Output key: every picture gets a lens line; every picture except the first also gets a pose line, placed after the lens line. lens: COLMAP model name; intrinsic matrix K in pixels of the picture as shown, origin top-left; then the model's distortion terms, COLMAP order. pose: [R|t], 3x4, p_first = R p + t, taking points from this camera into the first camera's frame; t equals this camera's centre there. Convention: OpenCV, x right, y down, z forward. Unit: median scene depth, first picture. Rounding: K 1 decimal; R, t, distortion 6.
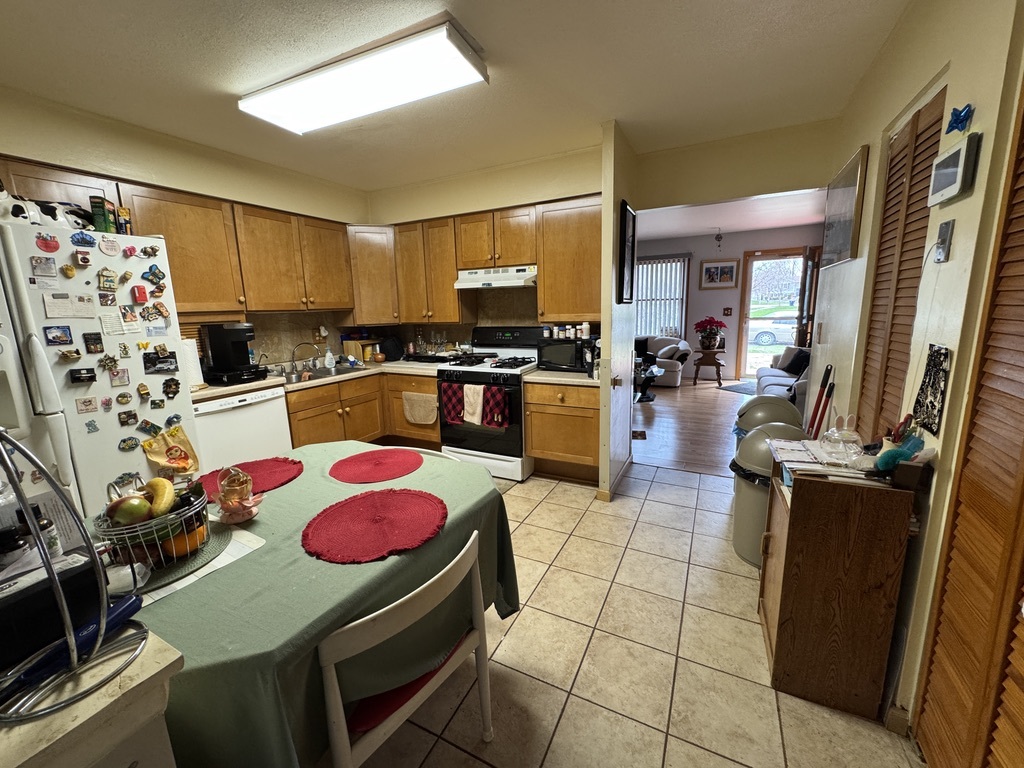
lens RADIAL K [[410.1, 0, 510.0], [0, 410.1, 381.8], [0, 0, 1]] dist [-0.002825, 0.000096]
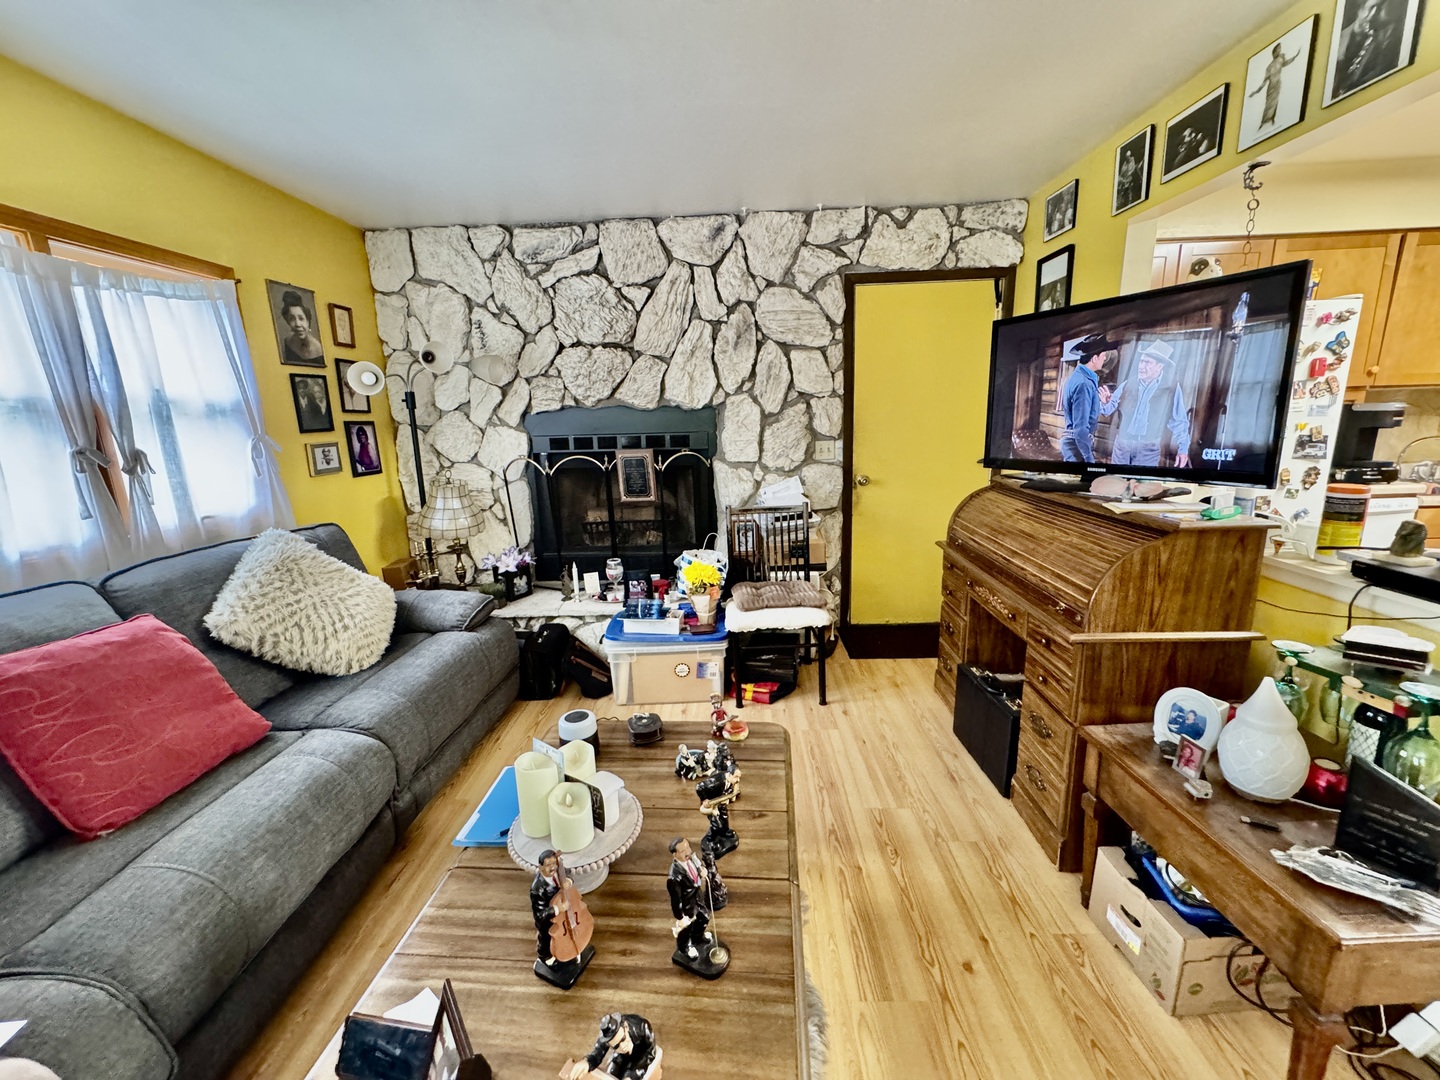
lens RADIAL K [[576.7, 0, 717.2], [0, 576.7, 537.0], [0, 0, 1]] dist [-0.002825, 0.000096]
pose [[0.434038, 0.209595, -0.876174, -0.192629], [-0.141094, 0.976373, 0.163669, 0.078394], [0.889777, 0.052584, 0.453356, -0.443720]]
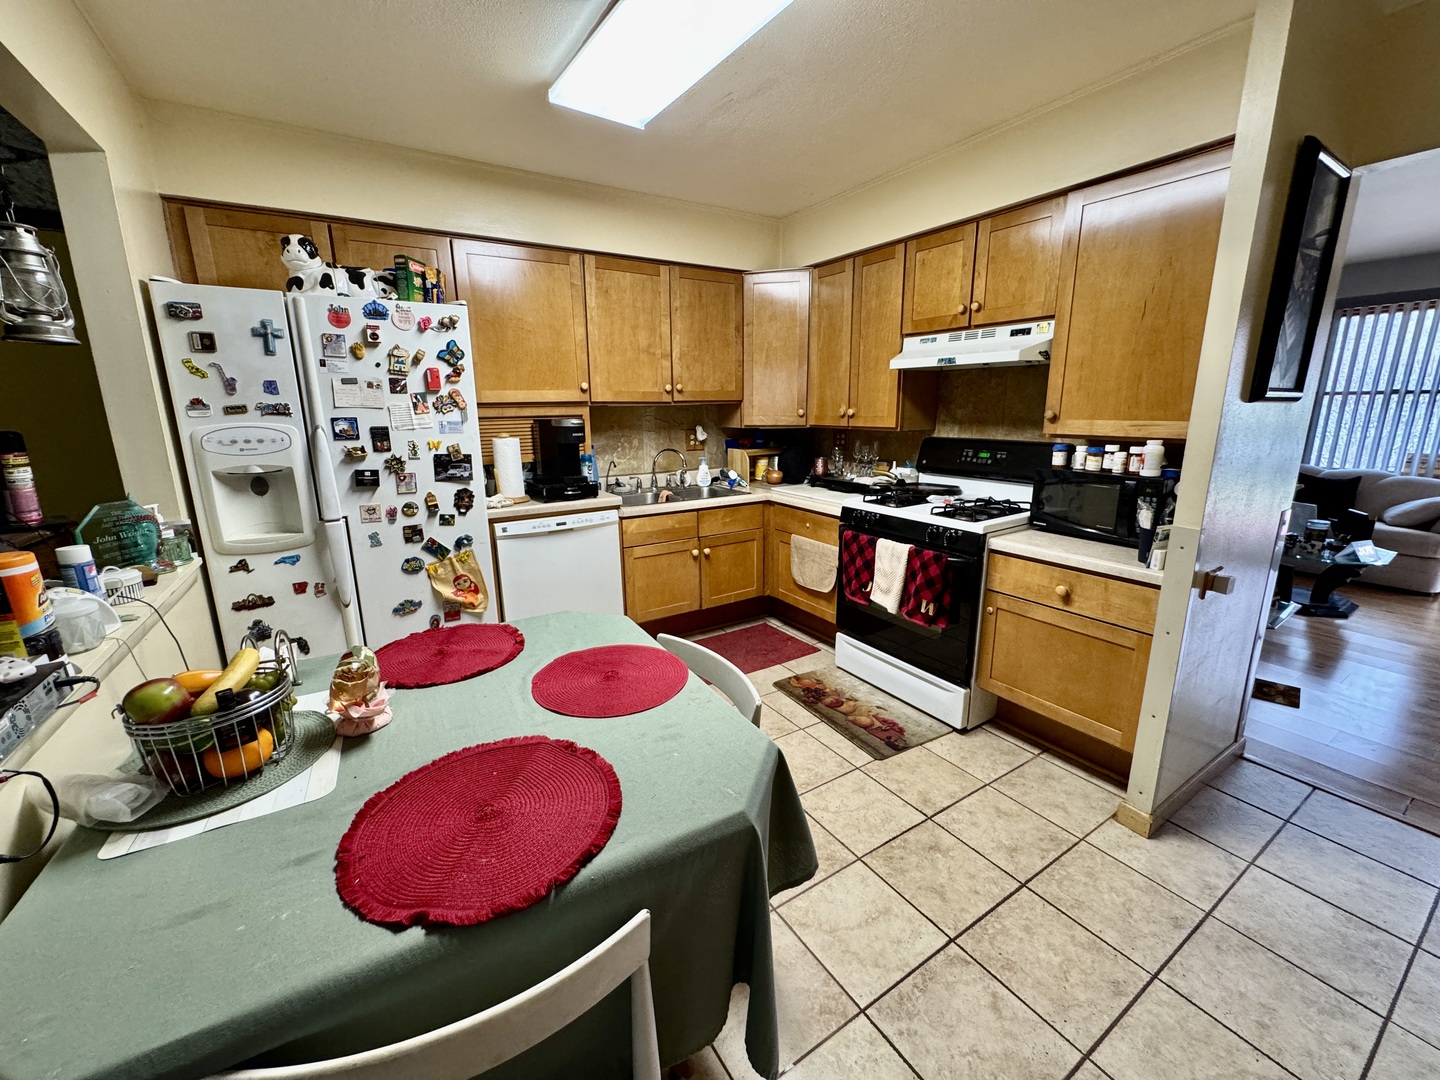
lens RADIAL K [[576.7, 0, 717.2], [0, 576.7, 537.0], [0, 0, 1]] dist [-0.002825, 0.000096]
pose [[0.861454, 0.131659, -0.490471, 0.092344], [-0.104868, 0.991111, 0.081859, -0.039079], [0.496889, -0.019084, 0.867604, 0.194381]]
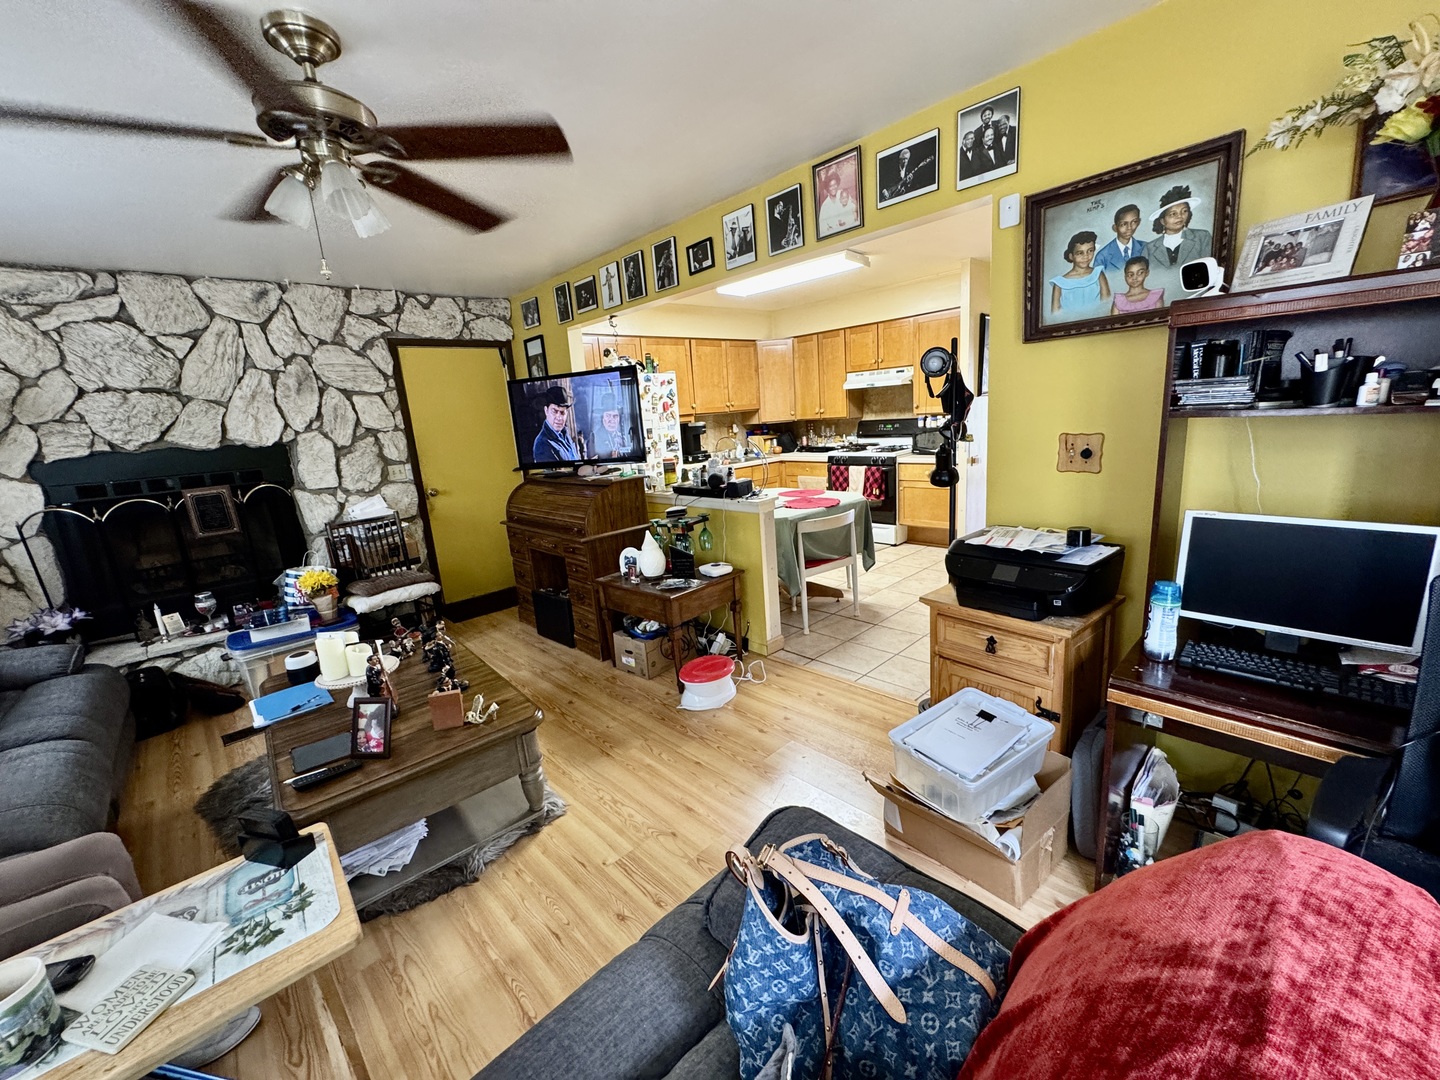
lens RADIAL K [[576.7, 0, 717.2], [0, 576.7, 537.0], [0, 0, 1]] dist [-0.002825, 0.000096]
pose [[0.943975, 0.031697, -0.328492, 0.096270], [-0.014645, 0.998420, 0.054254, 0.137408], [0.329693, -0.046404, 0.942947, -0.841963]]
